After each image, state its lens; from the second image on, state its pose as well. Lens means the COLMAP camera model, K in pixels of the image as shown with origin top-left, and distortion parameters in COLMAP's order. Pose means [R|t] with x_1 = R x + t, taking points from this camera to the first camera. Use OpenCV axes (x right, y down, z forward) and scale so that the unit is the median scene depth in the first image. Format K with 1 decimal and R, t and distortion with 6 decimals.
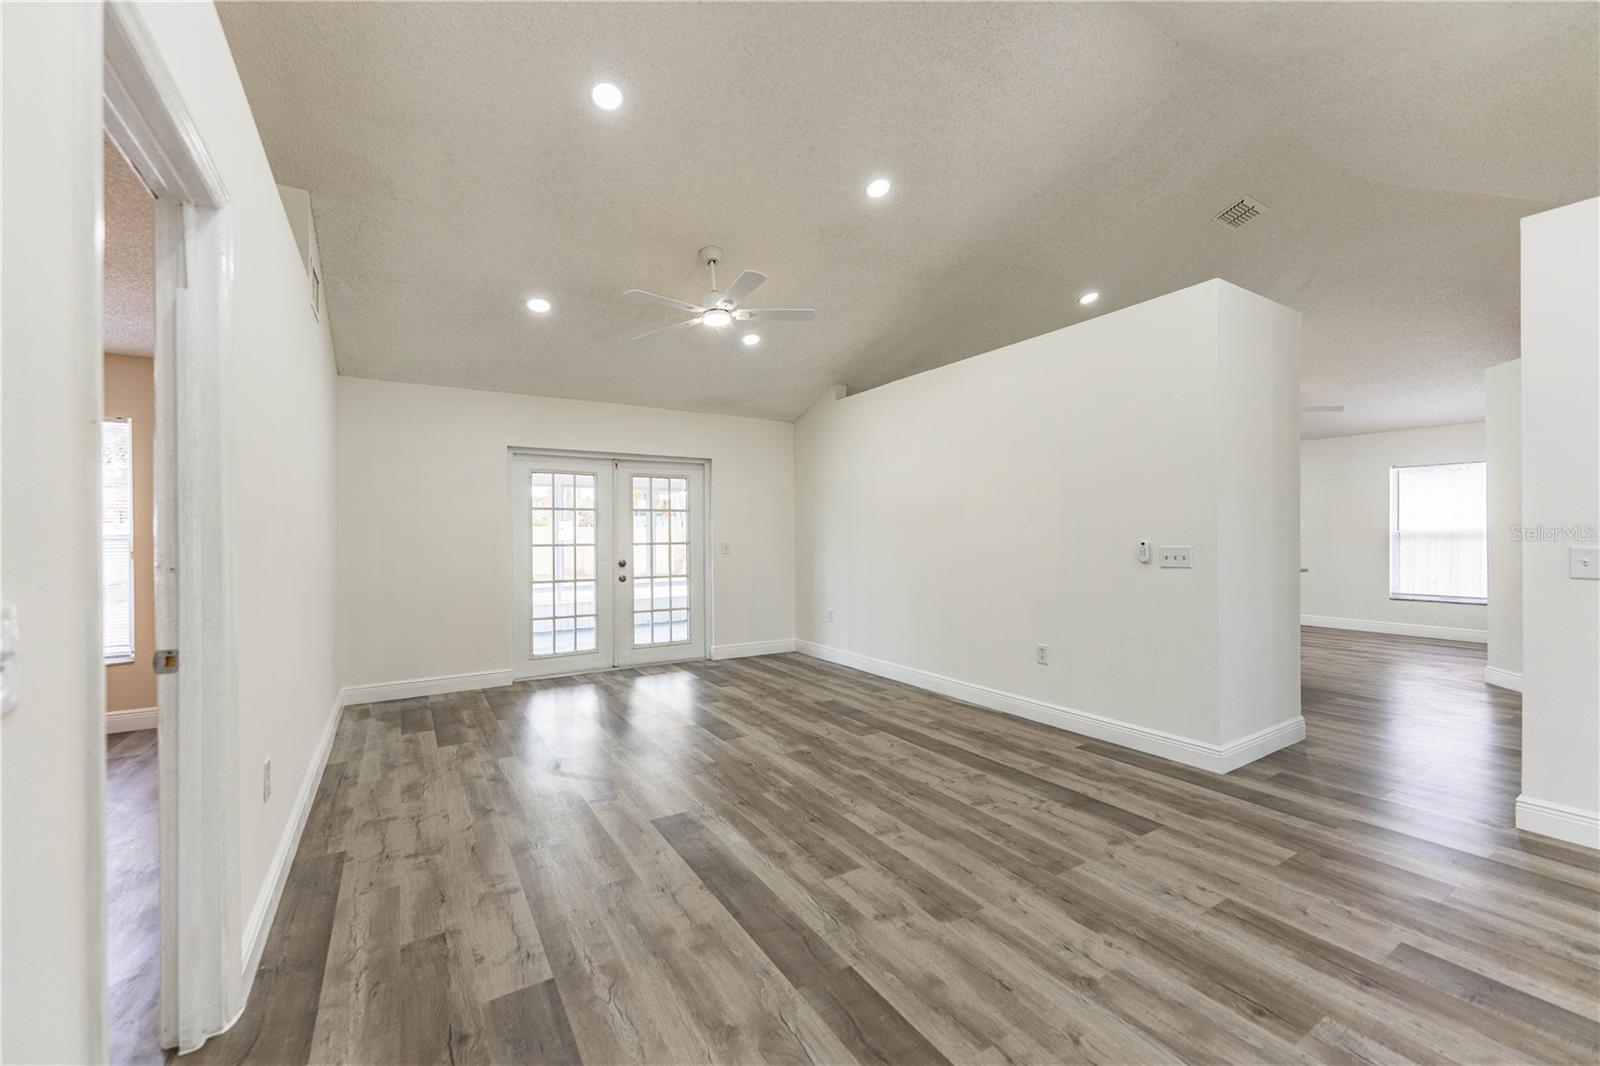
lens RADIAL K [[641.1, 0, 800.8], [0, 641.1, 536.0], [0, 0, 1]] dist [0.003693, -0.001372]
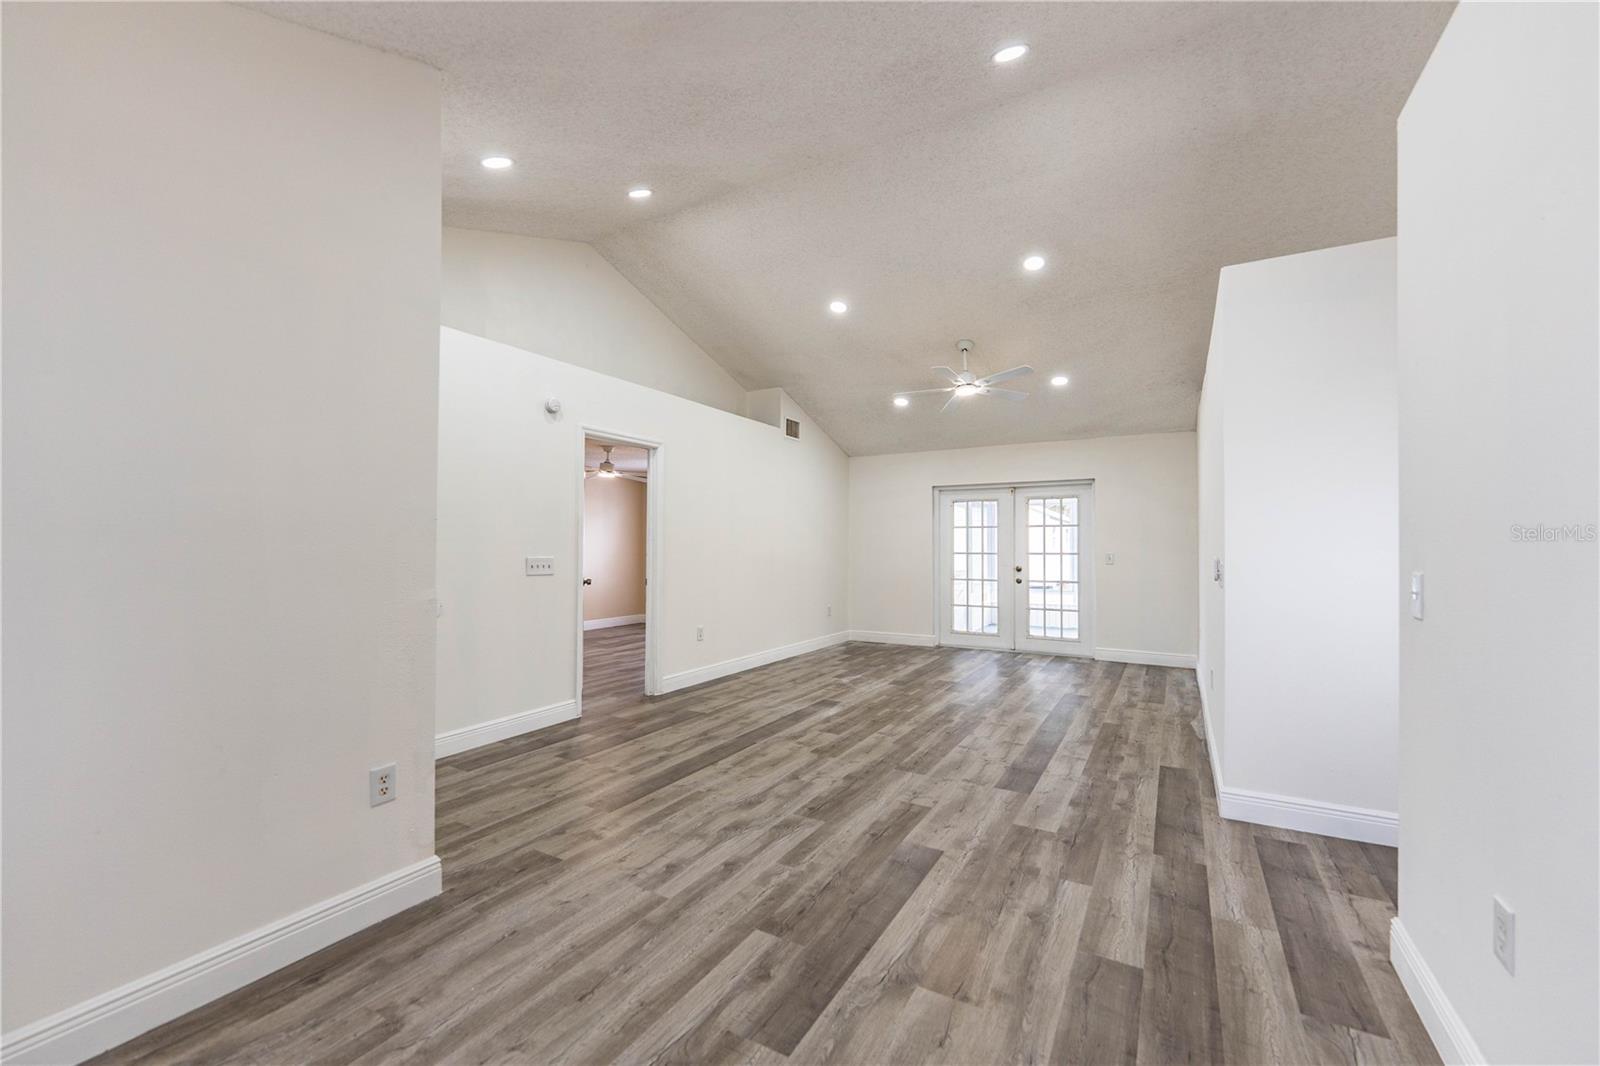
lens RADIAL K [[641.1, 0, 801.0], [0, 641.1, 531.0], [0, 0, 1]] dist [0.003693, -0.001372]
pose [[0.464484, -0.014463, -0.885463, 1.321373], [-0.006664, 0.999781, -0.019826, -0.007471], [0.885556, 0.015110, 0.464286, 0.064493]]
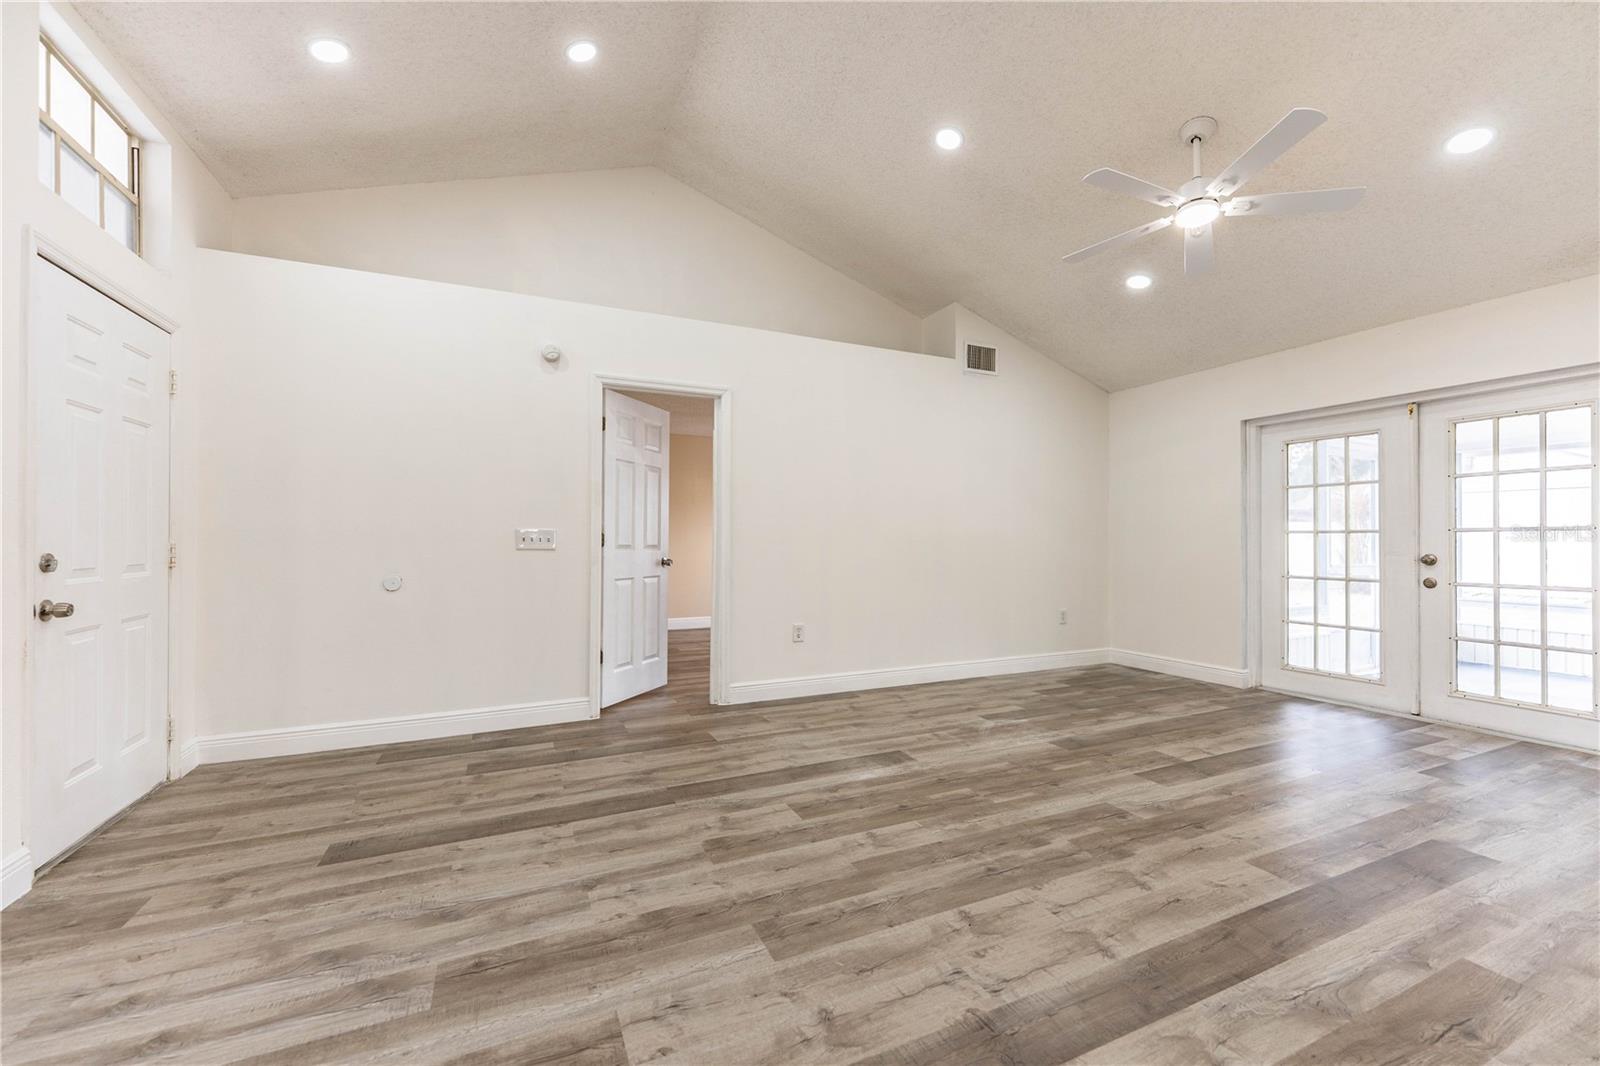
lens RADIAL K [[641.1, 0, 799.0], [0, 641.1, 535.0], [0, 0, 1]] dist [0.003693, -0.001372]
pose [[-0.128734, -0.002598, -0.991676, 0.930961], [-0.002166, 0.999995, -0.002338, 0.041985], [0.991677, 0.001847, -0.128739, 0.920028]]
